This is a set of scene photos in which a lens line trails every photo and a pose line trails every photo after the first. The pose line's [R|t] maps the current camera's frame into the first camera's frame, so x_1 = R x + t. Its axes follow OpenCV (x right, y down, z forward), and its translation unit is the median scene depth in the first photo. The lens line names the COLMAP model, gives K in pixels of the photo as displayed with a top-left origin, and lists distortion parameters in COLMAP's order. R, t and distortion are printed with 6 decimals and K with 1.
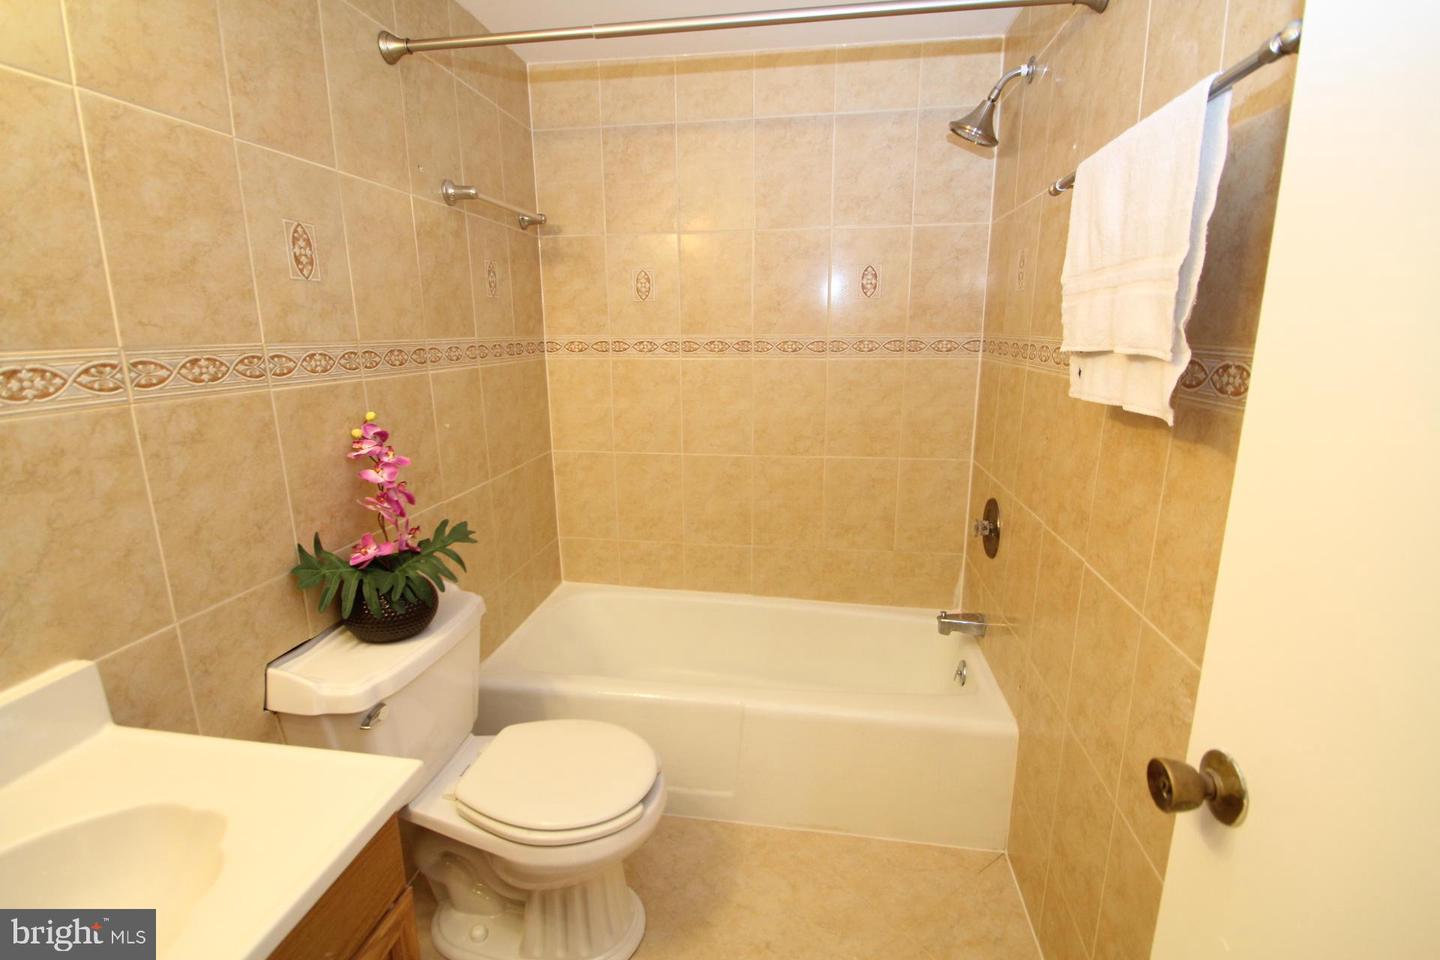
lens RADIAL K [[670.7, 0, 680.8], [0, 670.7, 472.5], [0, 0, 1]] dist [0.005358, -0.011133]
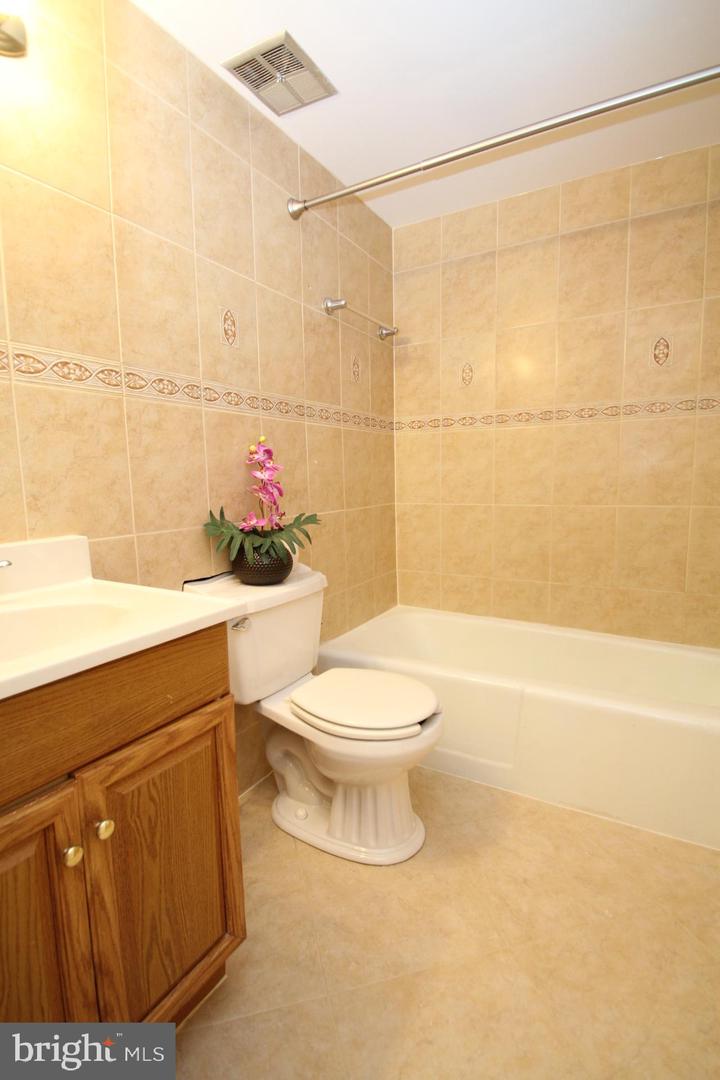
lens RADIAL K [[503.0, 0, 335.1], [0, 503.0, 534.9], [0, 0, 1]] dist [0.005358, -0.011133]
pose [[0.933254, 0.046013, -0.356257, 0.098278], [-0.077551, 0.994183, -0.074746, 0.186618], [0.350745, 0.097385, 0.931394, 0.014130]]
